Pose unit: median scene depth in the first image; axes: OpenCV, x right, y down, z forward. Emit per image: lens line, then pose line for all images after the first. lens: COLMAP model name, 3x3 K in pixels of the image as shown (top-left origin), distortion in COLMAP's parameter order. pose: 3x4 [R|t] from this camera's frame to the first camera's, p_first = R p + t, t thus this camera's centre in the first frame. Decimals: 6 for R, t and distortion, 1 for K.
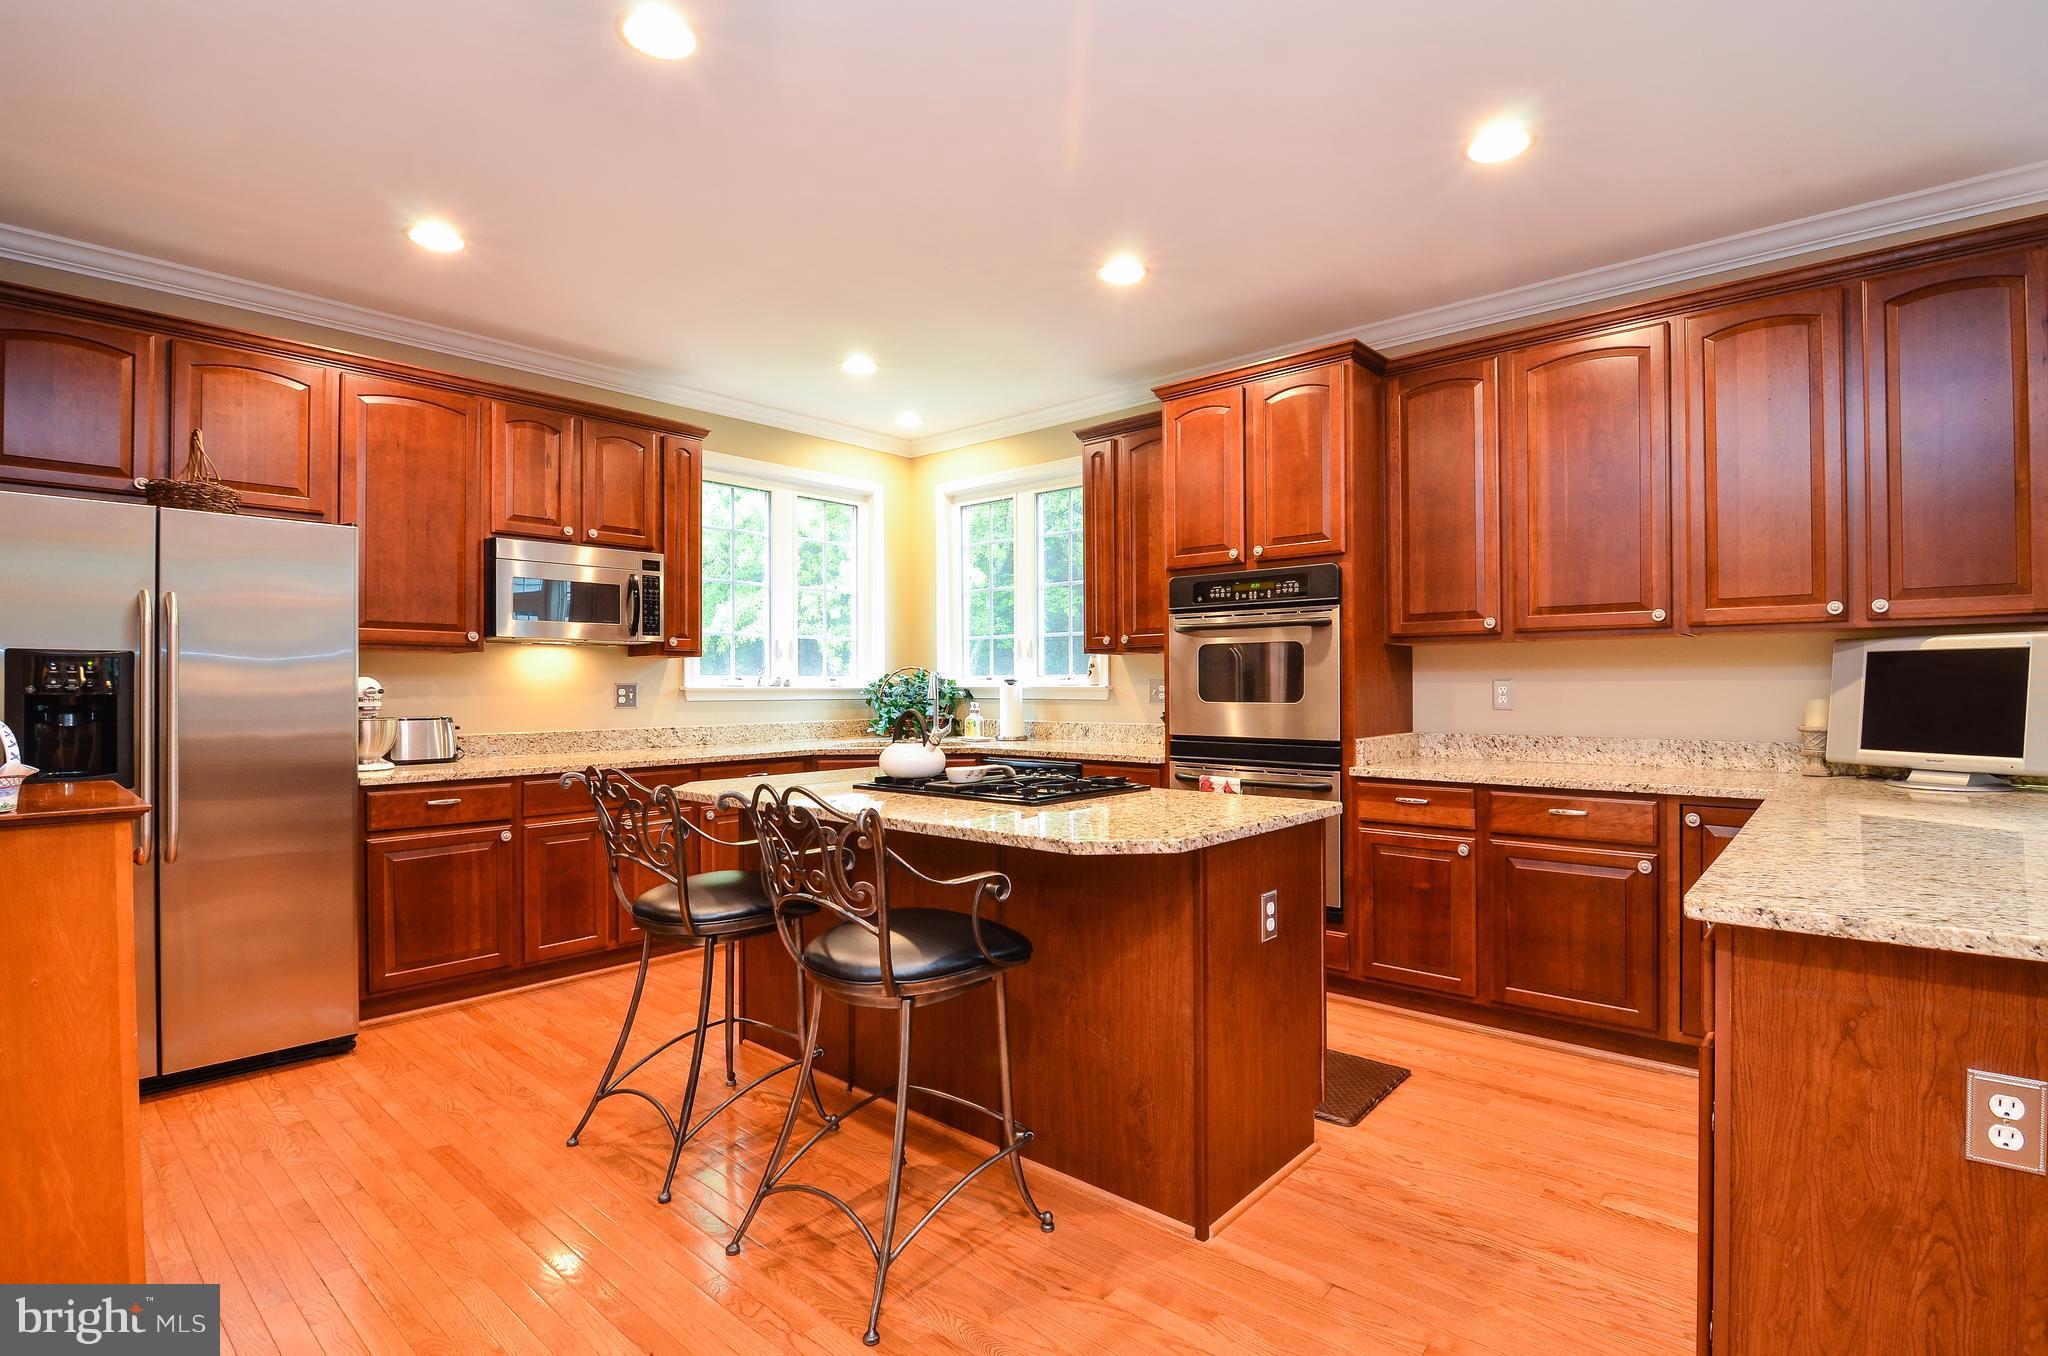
lens RADIAL K [[976.9, 0, 1029.0], [0, 976.9, 681.8], [0, 0, 1]] dist [-0.009133, -0.008289]
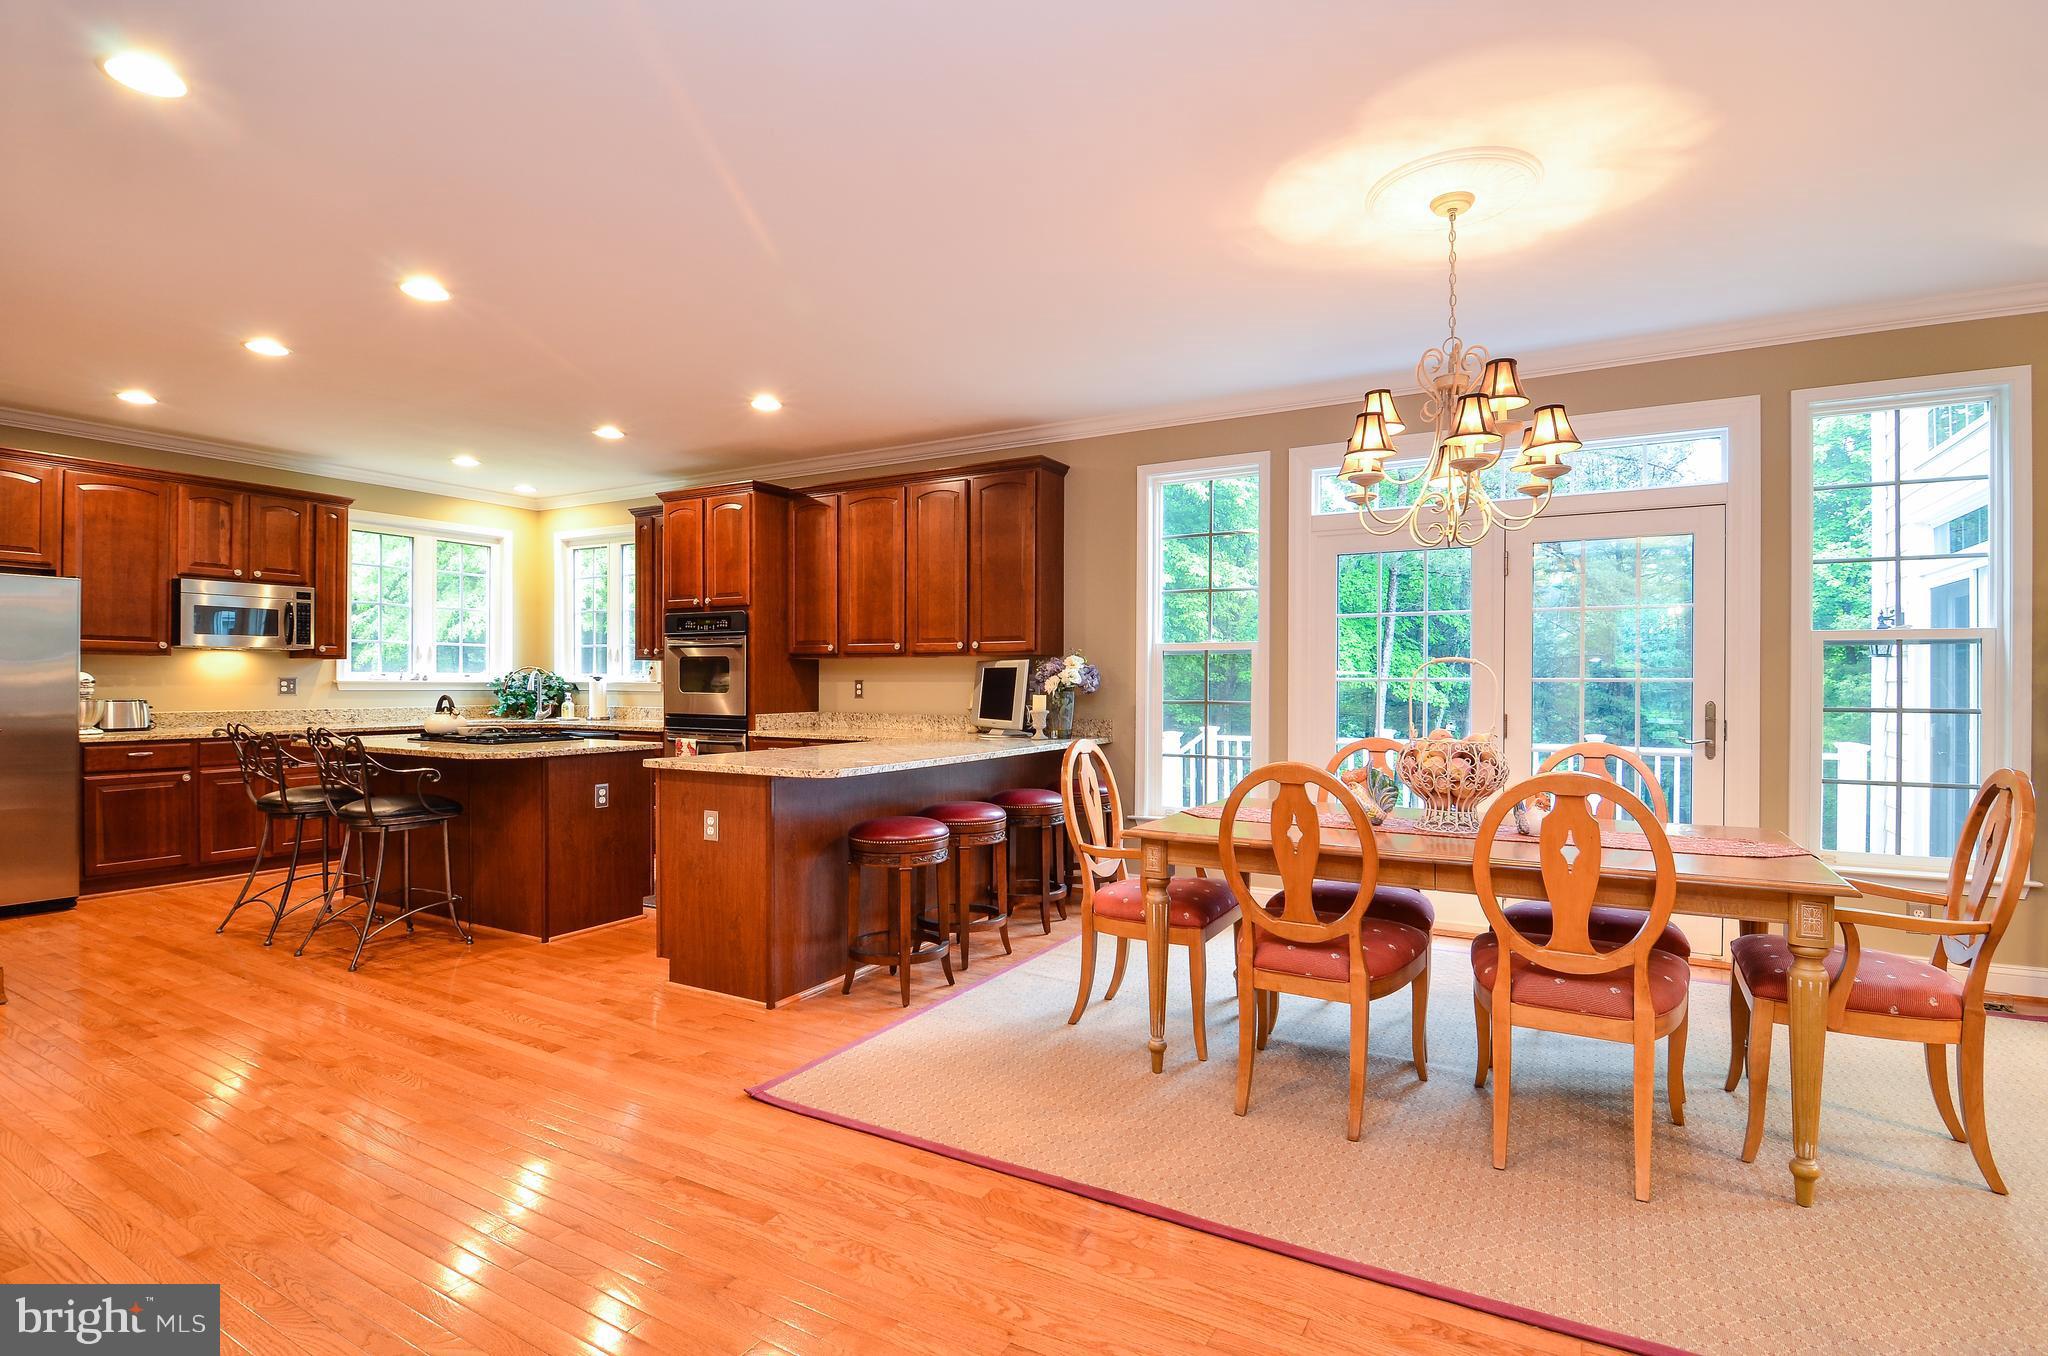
lens RADIAL K [[976.9, 0, 1023.9], [0, 976.9, 682.0], [0, 0, 1]] dist [-0.009133, -0.008289]
pose [[0.979734, 0.008172, 0.200134, 0.415495], [-0.009189, 0.999949, 0.004156, -0.008947], [-0.200090, -0.005911, 0.979760, -0.694675]]
